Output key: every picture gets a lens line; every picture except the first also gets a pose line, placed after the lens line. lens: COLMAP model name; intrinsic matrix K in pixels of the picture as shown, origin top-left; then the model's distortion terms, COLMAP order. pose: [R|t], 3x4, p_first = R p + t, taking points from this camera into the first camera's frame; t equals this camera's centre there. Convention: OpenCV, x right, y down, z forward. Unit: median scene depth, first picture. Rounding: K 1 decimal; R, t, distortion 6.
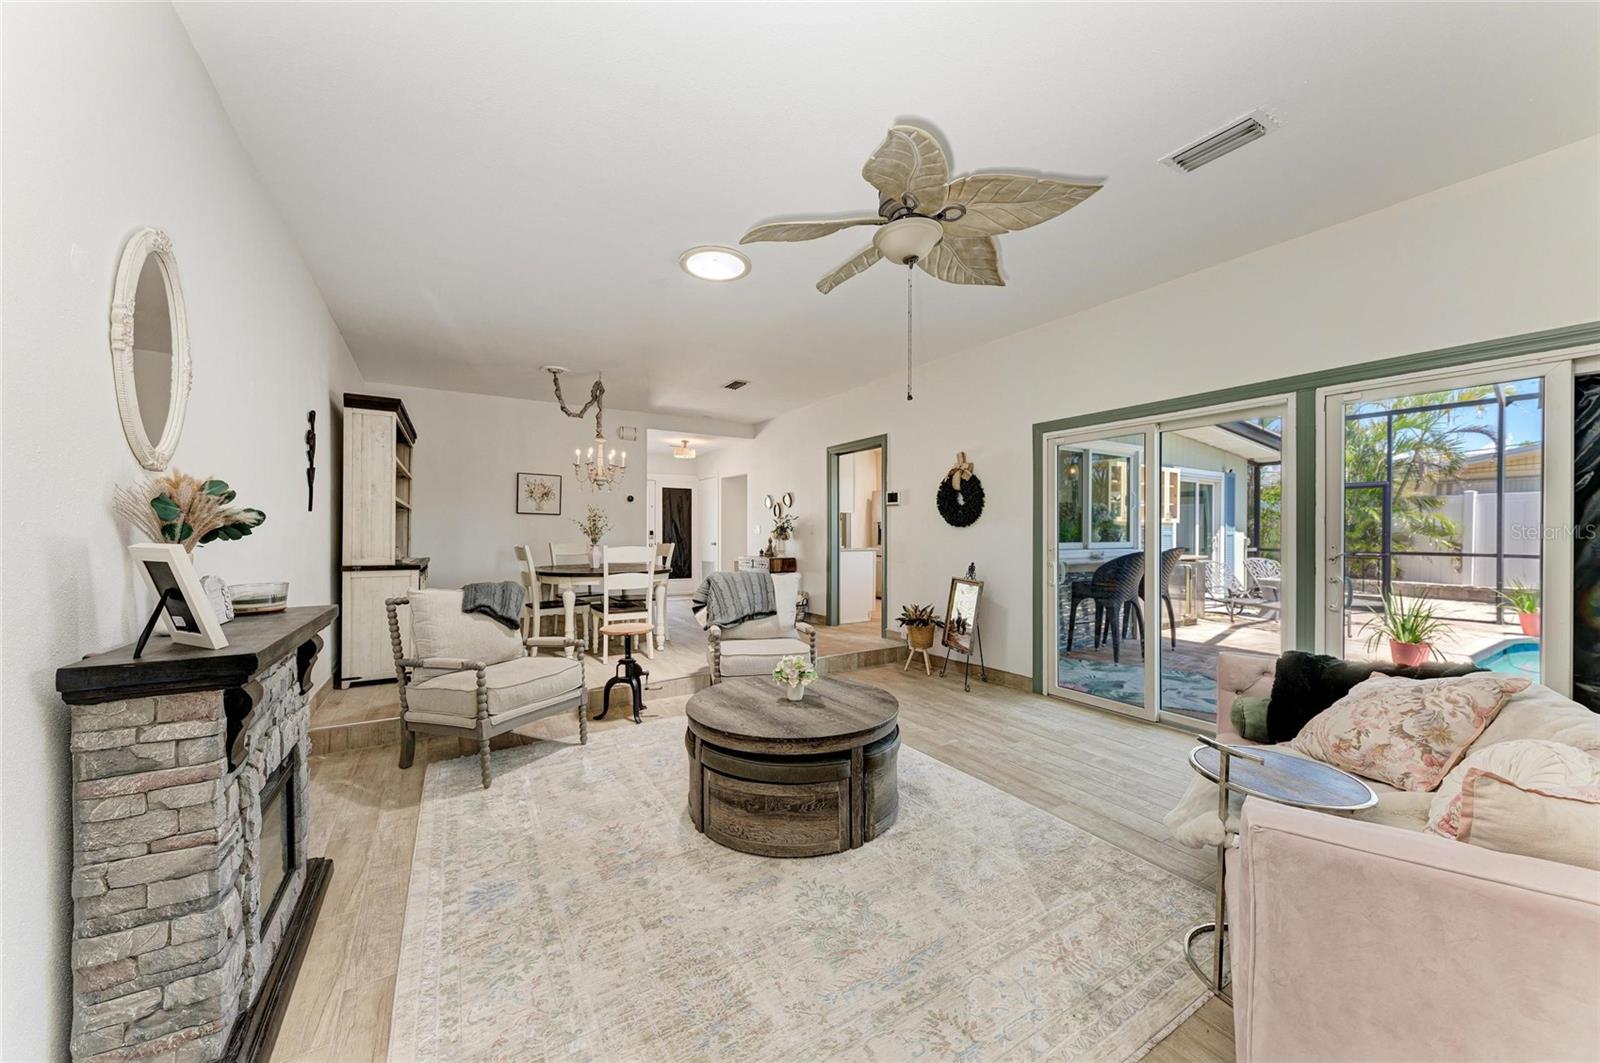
lens RADIAL K [[574.4, 0, 805.7], [0, 574.4, 534.7], [0, 0, 1]] dist [0.008361, -0.000670]
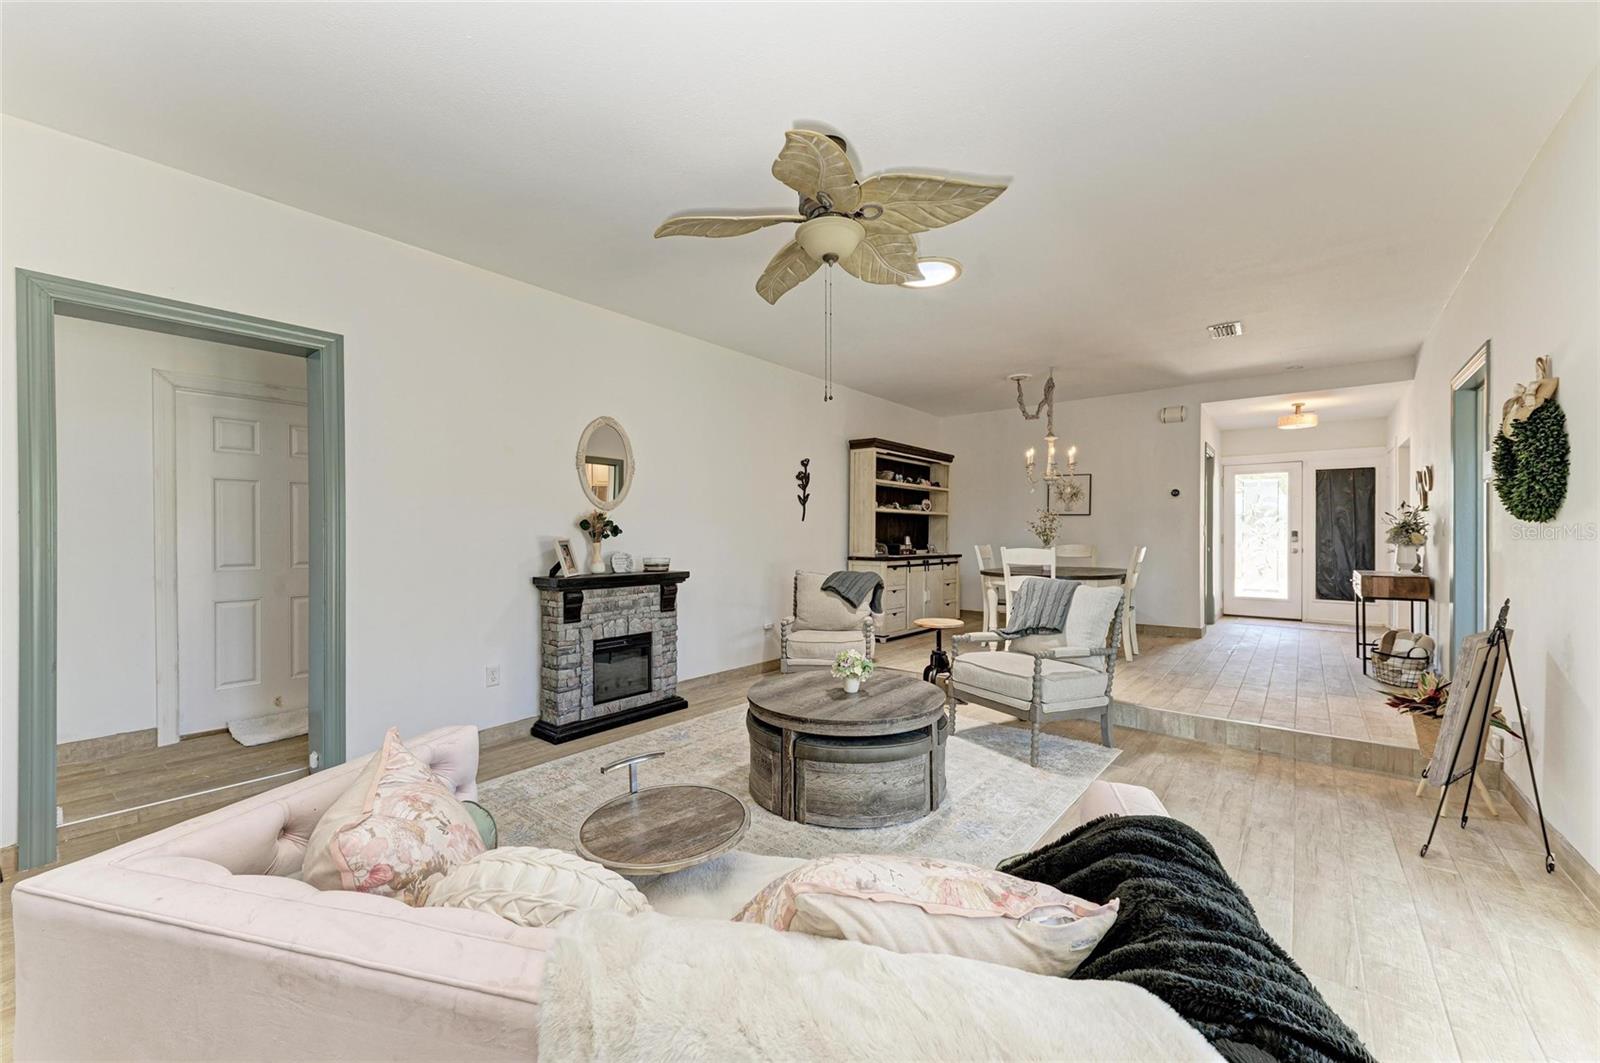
lens RADIAL K [[629.9, 0, 798.4], [0, 629.9, 532.5], [0, 0, 1]] dist [0.003733, -0.000442]
pose [[0.326433, -0.001351, -0.945219, 0.681060], [-0.003009, 0.999992, -0.002468, -0.002802], [0.945216, 0.003650, 0.326427, 0.342577]]
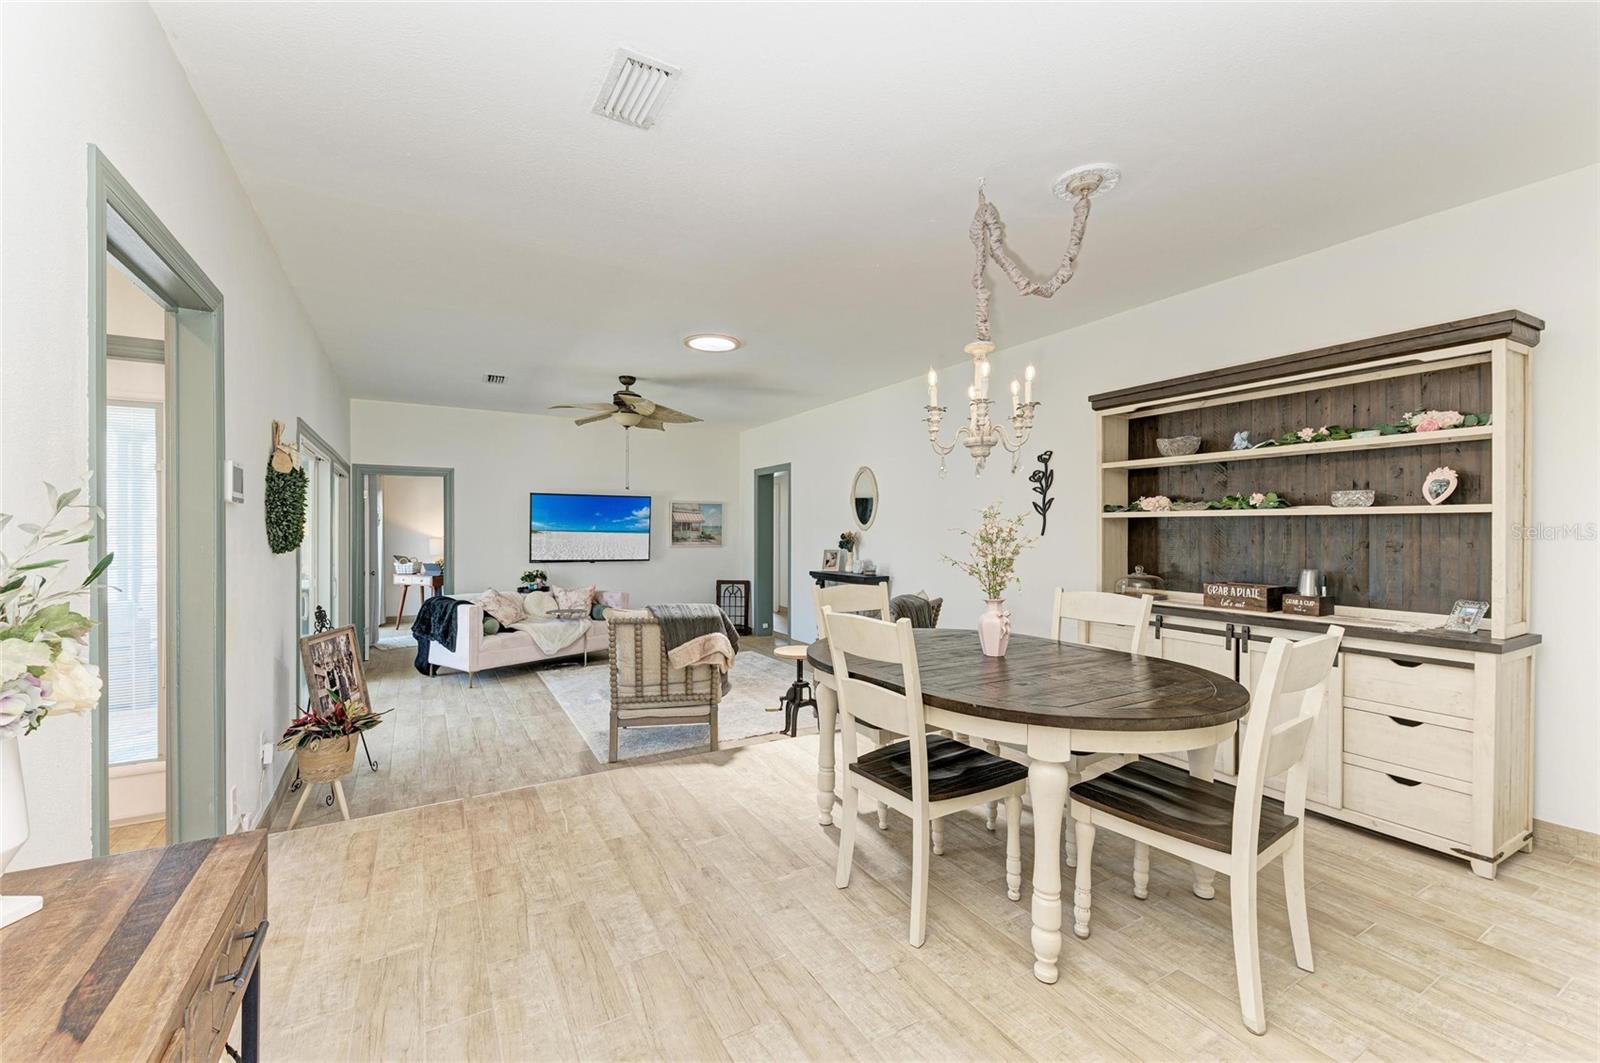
lens RADIAL K [[653.8, 0, 797.9], [0, 653.8, 534.5], [0, 0, 1]] dist [0.002236, -0.002035]
pose [[-0.999029, 0.000577, 0.044043, -0.338330], [0.000935, 0.999967, 0.008112, -0.045428], [-0.044037, 0.008145, -0.998997, 2.007161]]
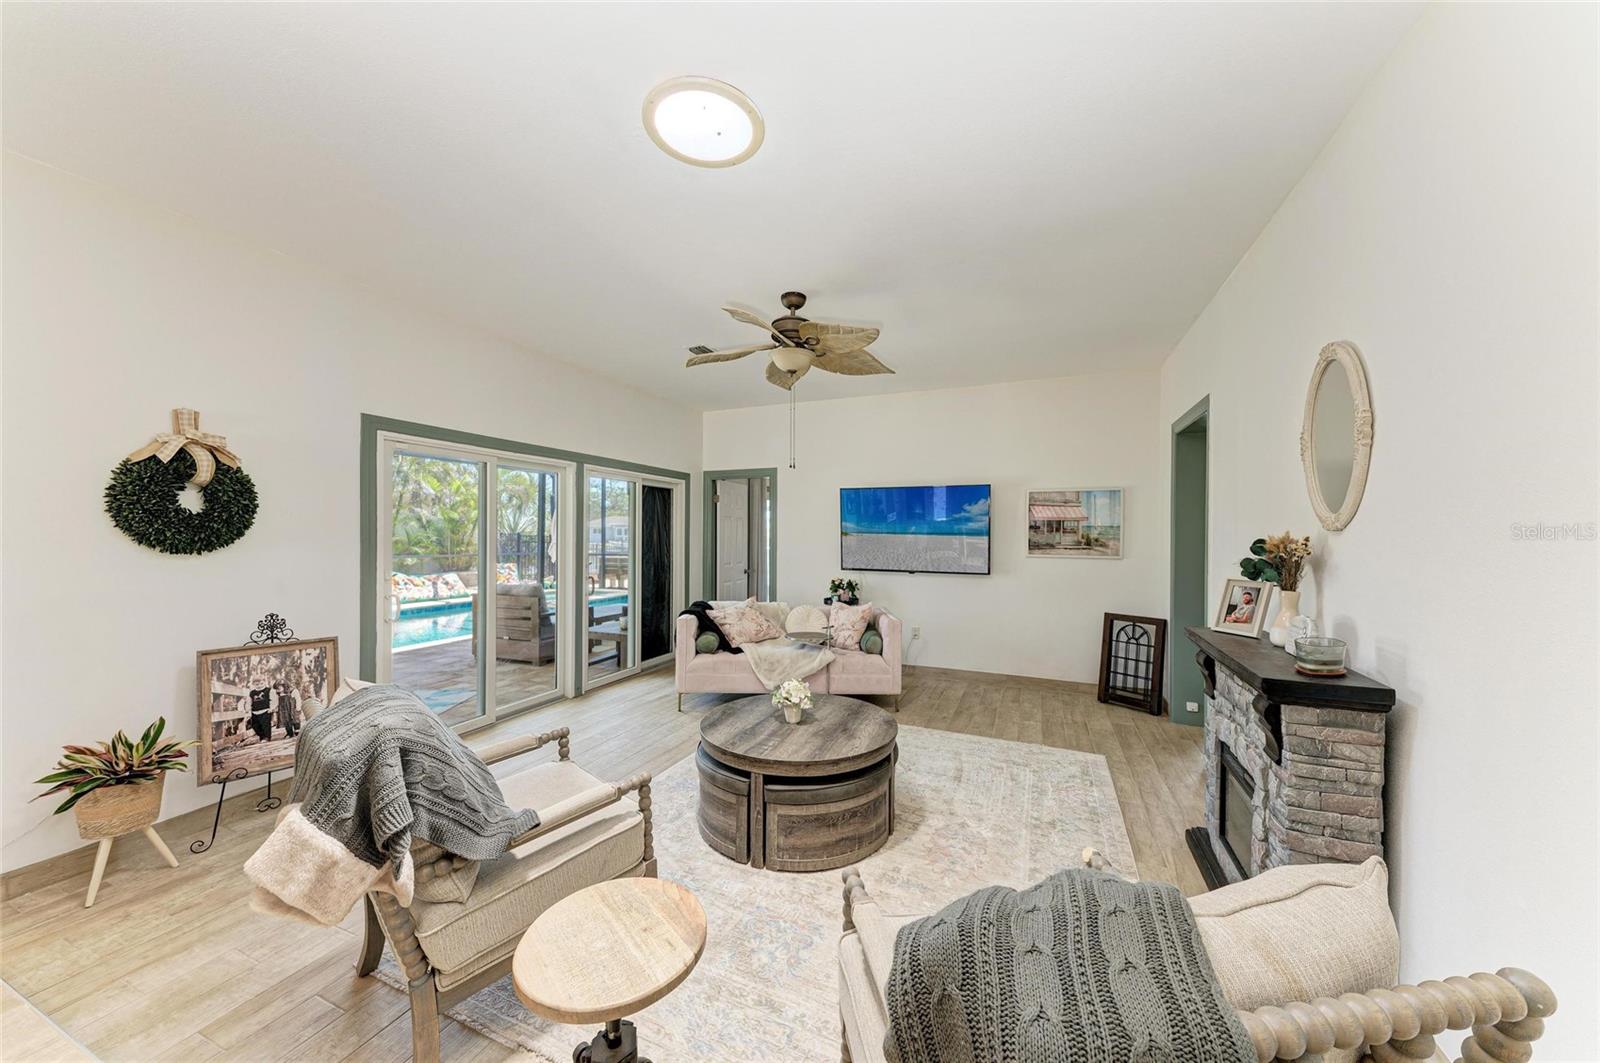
lens RADIAL K [[551.2, 0, 804.9], [0, 551.2, 531.2], [0, 0, 1]] dist [0.006041, -0.000089]
pose [[-0.567476, 0.003661, 0.823382, -0.563281], [-0.000903, 0.999987, -0.005068, -0.038380], [-0.823390, -0.003619, -0.567465, 1.013040]]
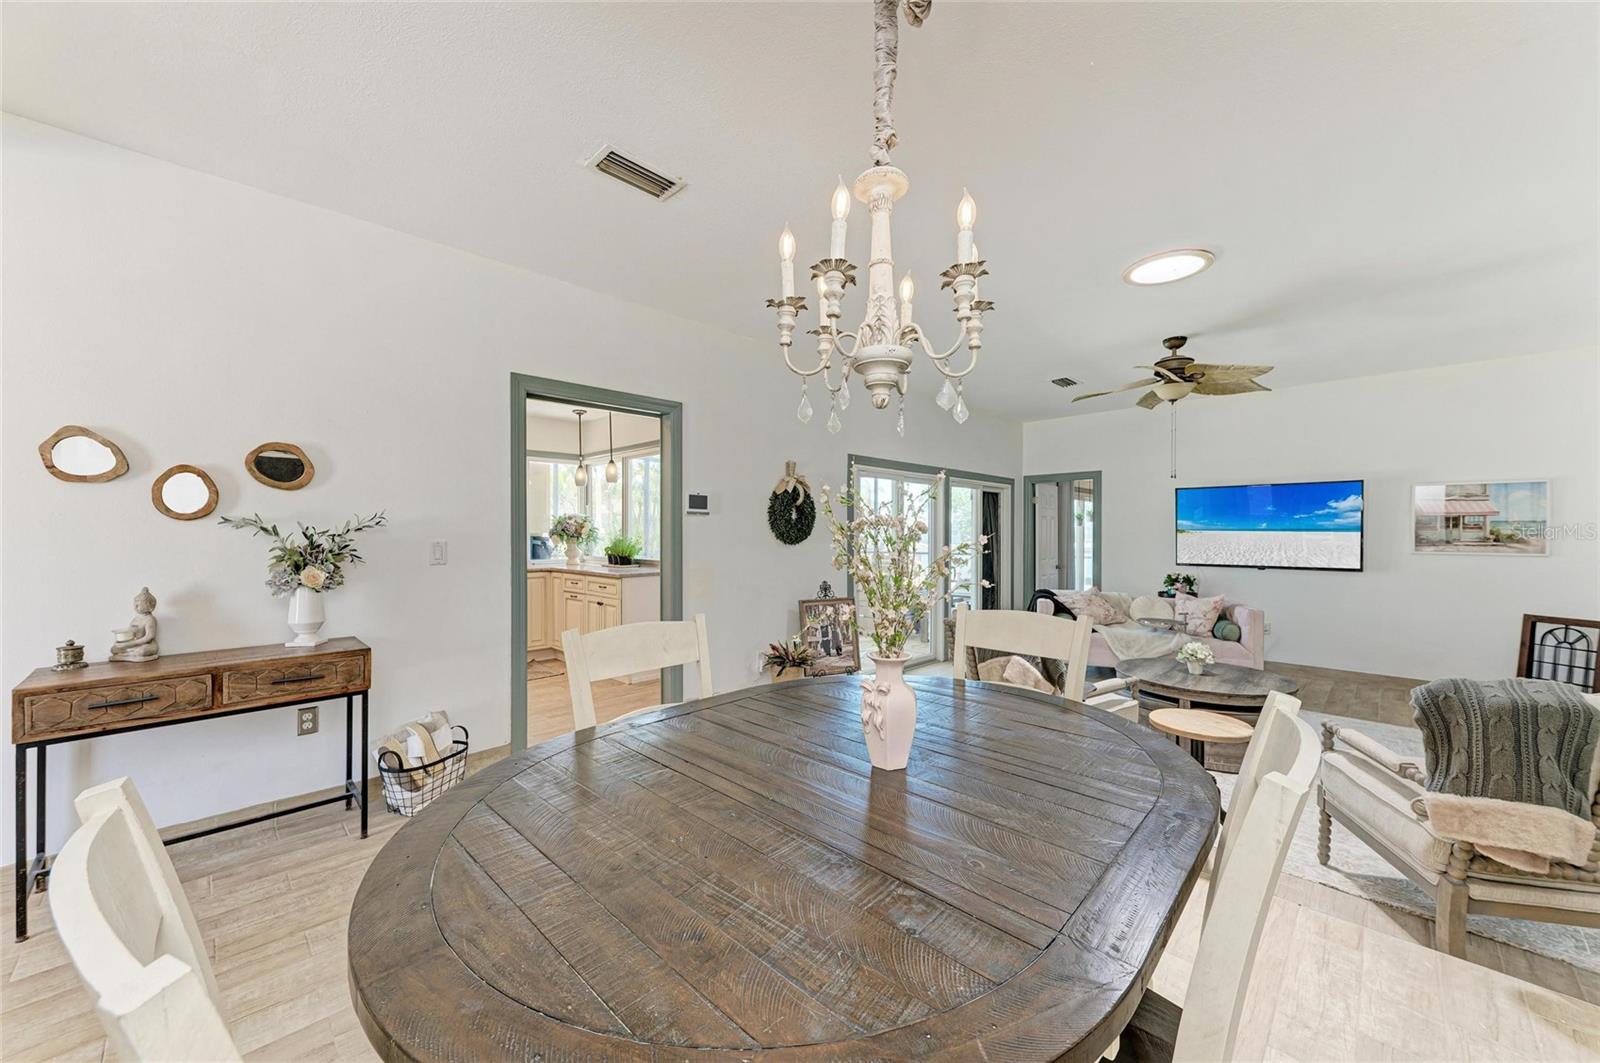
lens RADIAL K [[592.7, 0, 794.1], [0, 592.7, 533.7], [0, 0, 1]] dist [0.001316, -0.001652]
pose [[-0.211326, -0.001409, 0.977415, -0.790354], [0.004212, 0.999988, 0.002353, -0.039385], [-0.977407, 0.004614, -0.211317, 1.465933]]
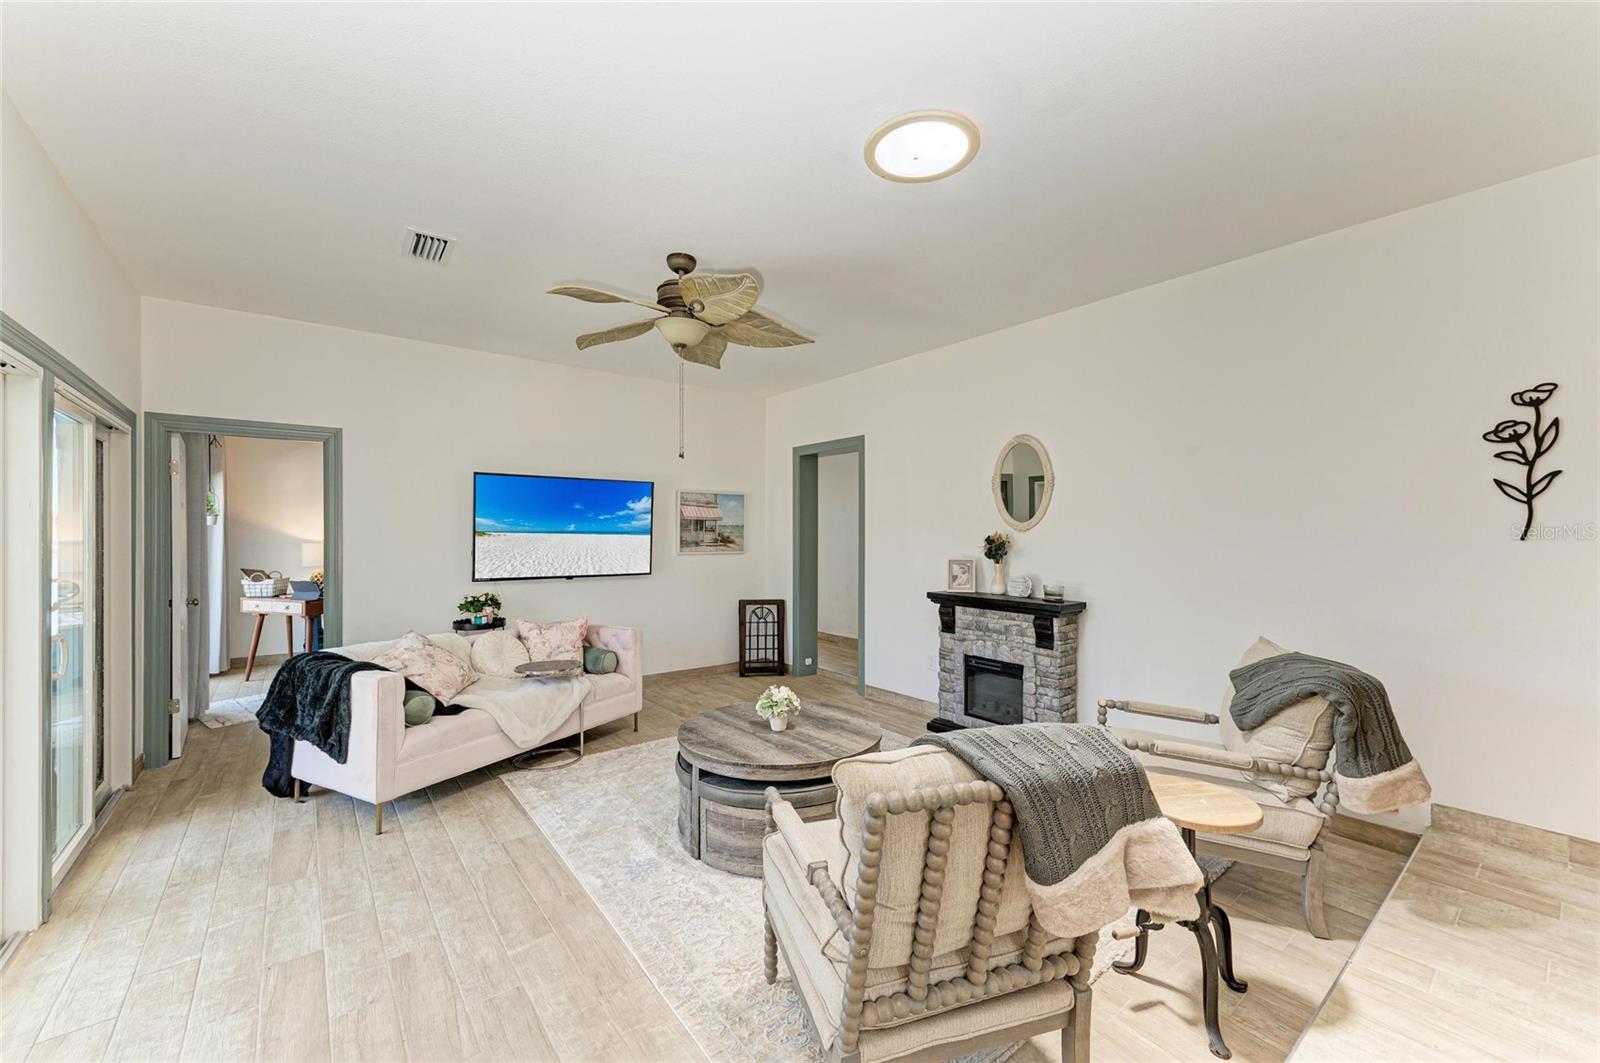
lens RADIAL K [[629.9, 0, 799.4], [0, 629.9, 535.2], [0, 0, 1]] dist [0.003733, -0.000442]
pose [[-0.994807, 0.001491, -0.101765, 0.037747], [0.000655, 0.999966, 0.008252, -0.044058], [0.101774, 0.008142, -0.994774, 1.371774]]
